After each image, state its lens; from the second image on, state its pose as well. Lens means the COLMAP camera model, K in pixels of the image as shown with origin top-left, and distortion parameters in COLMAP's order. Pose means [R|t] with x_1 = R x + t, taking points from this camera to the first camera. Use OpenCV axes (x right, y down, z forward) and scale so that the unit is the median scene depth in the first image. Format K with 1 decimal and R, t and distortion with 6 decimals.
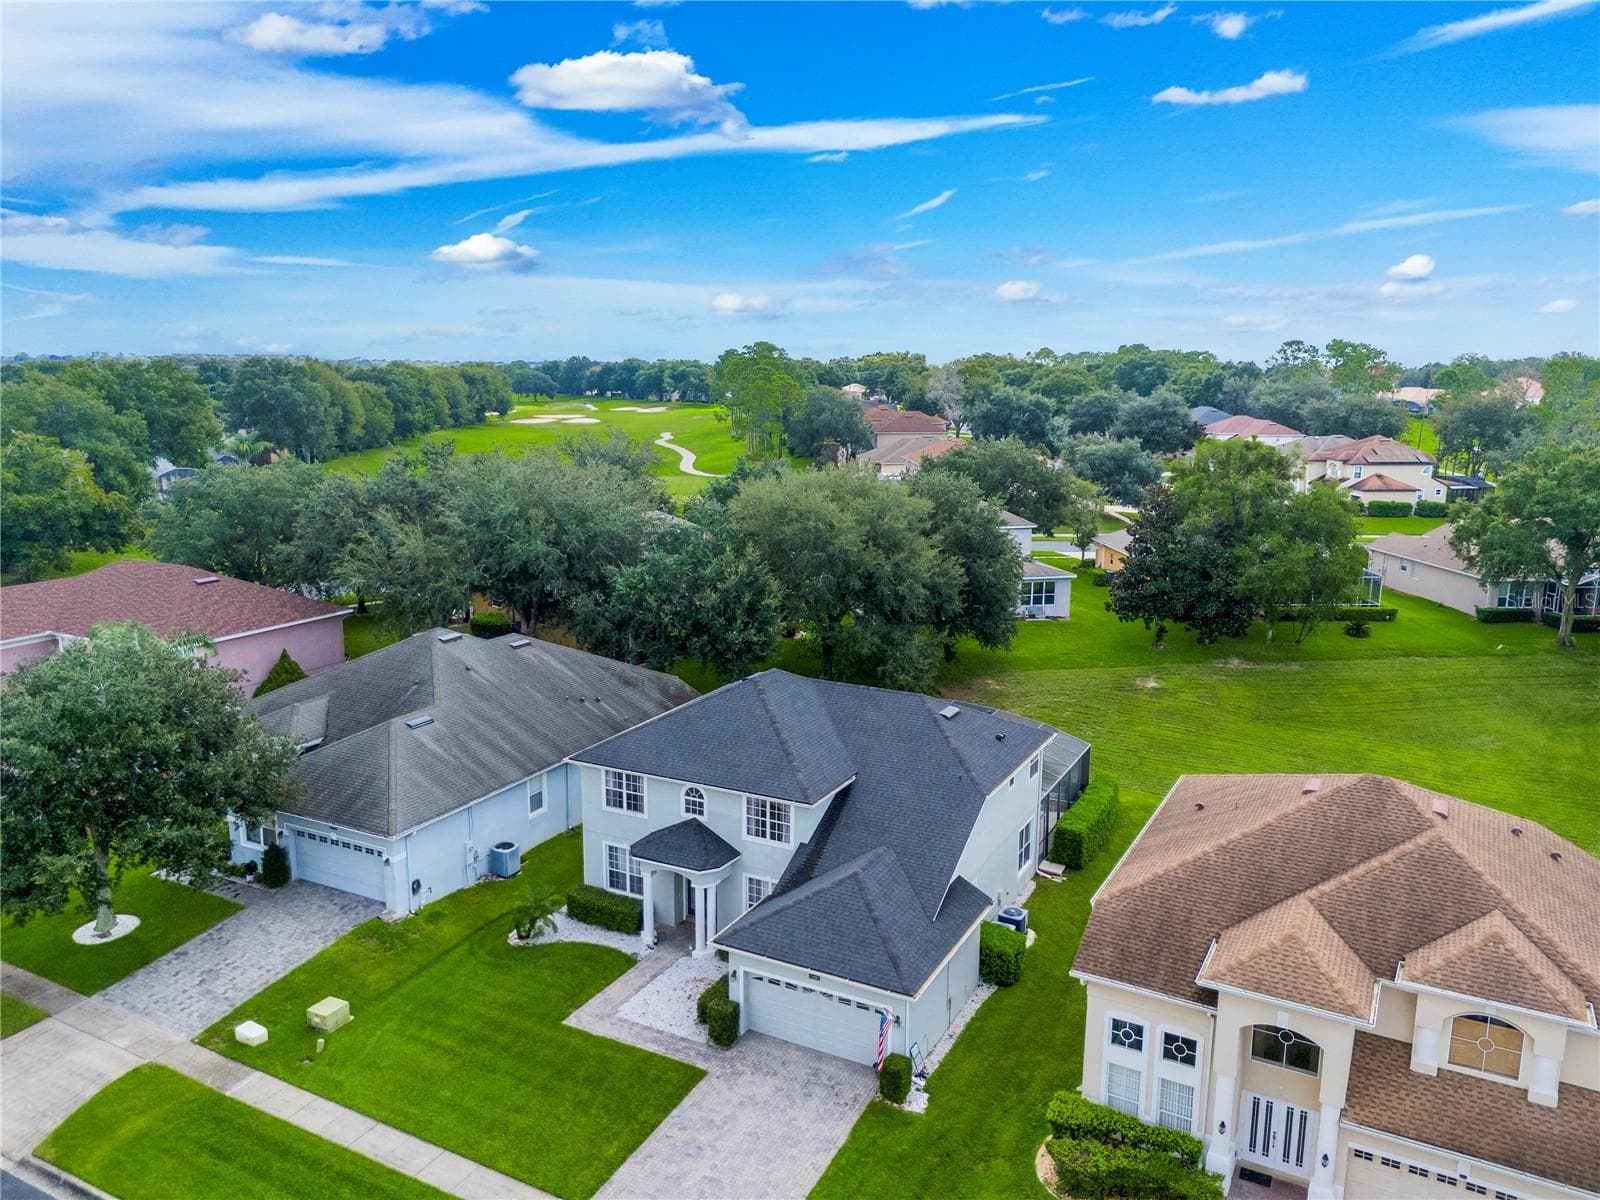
lens RADIAL K [[1206.6, 0, 800.0], [0, 1206.6, 600.0], [0, 0, 1]] dist [0.099776, -0.001920]
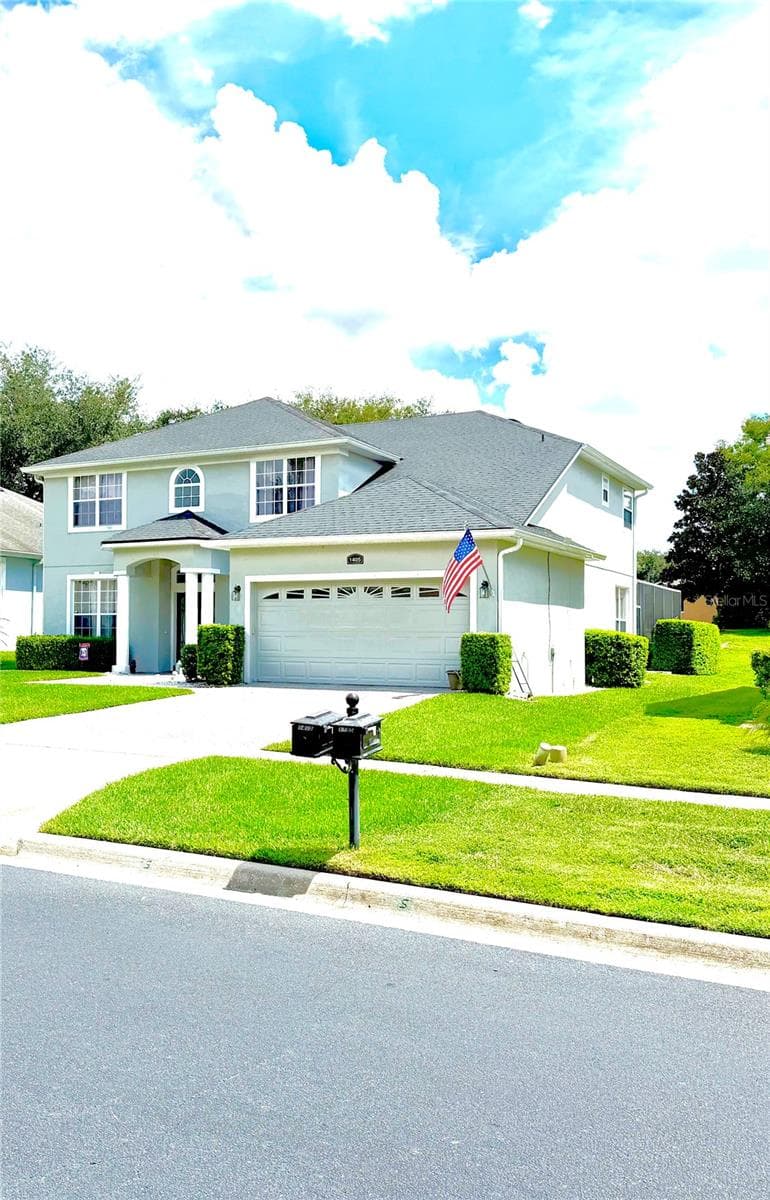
lens RADIAL K [[1086.5, 0, 289.8], [0, 1086.5, 626.1], [0, 0, 1]] dist [0.154012, 0.000531]
pose [[0.999941, 0.004085, -0.010073, -0.015588], [-0.006167, 0.976318, -0.216254, 0.398764], [0.008951, 0.216304, 0.976285, 0.350035]]
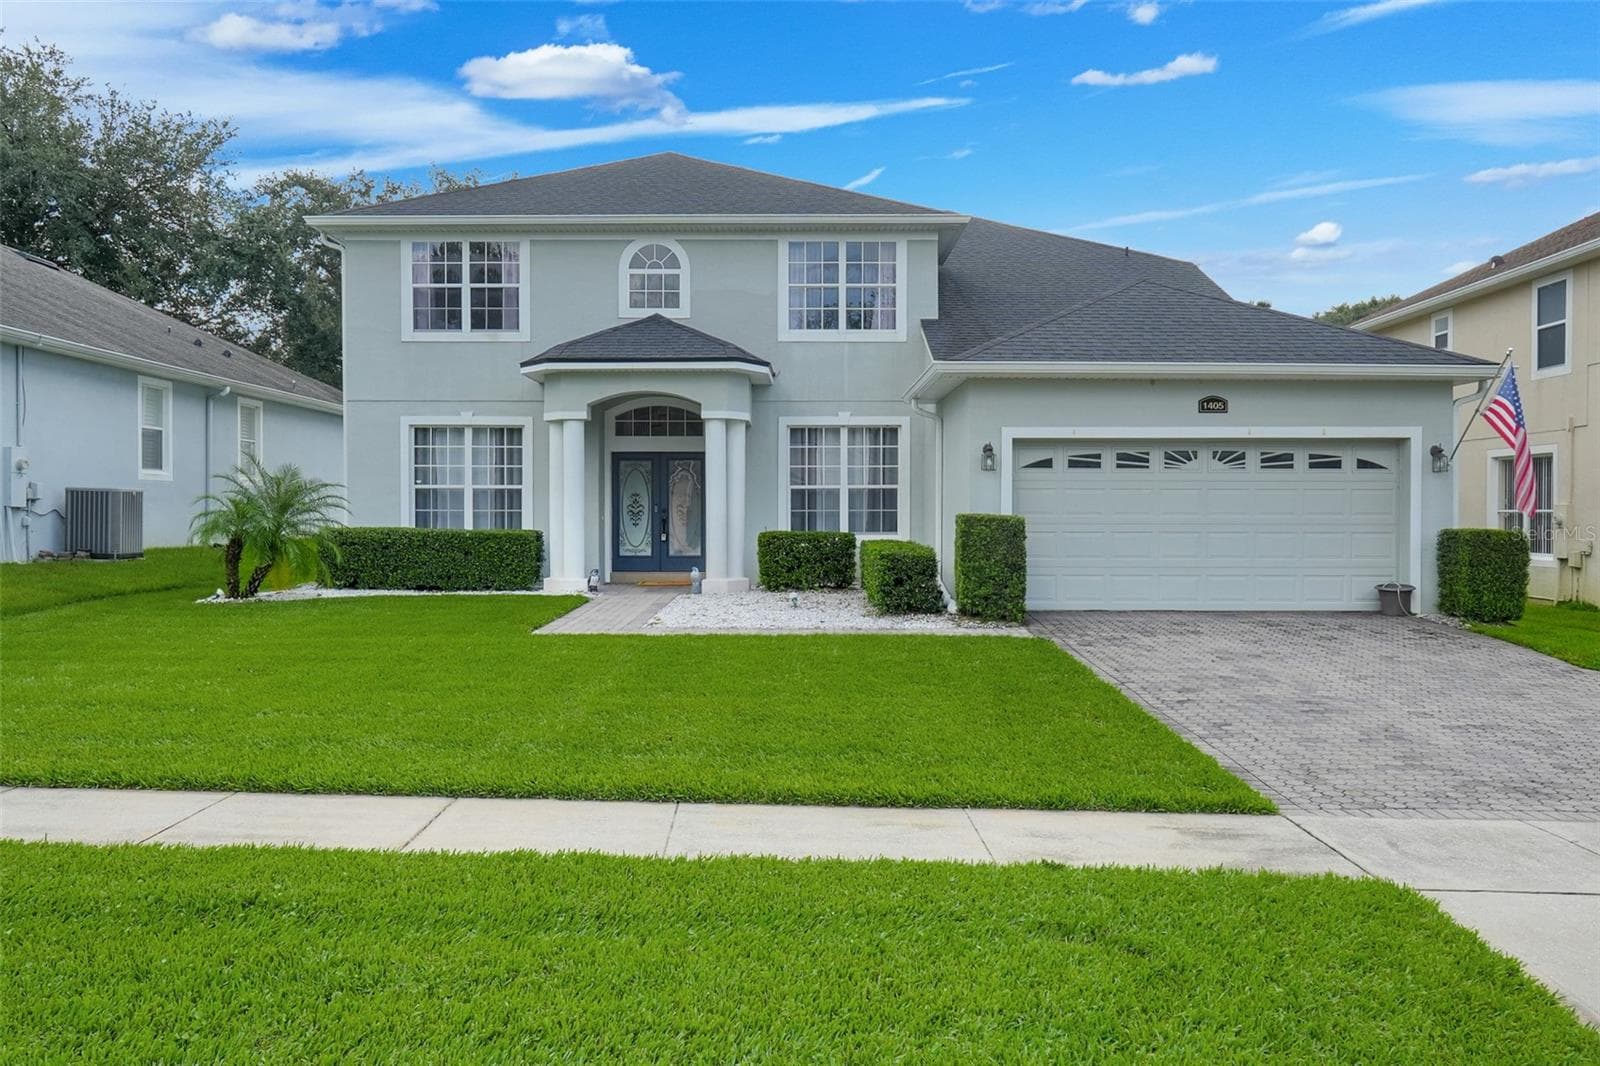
lens RADIAL K [[1184.6, 0, 793.2], [0, 1184.6, 530.1], [0, 0, 1]] dist [-0.008333, 0.044104]
pose [[0.879082, -0.007892, 0.476605, -0.253654], [0.096674, 0.982035, -0.162052, 0.336124], [-0.466764, 0.188532, 0.864053, 0.611029]]
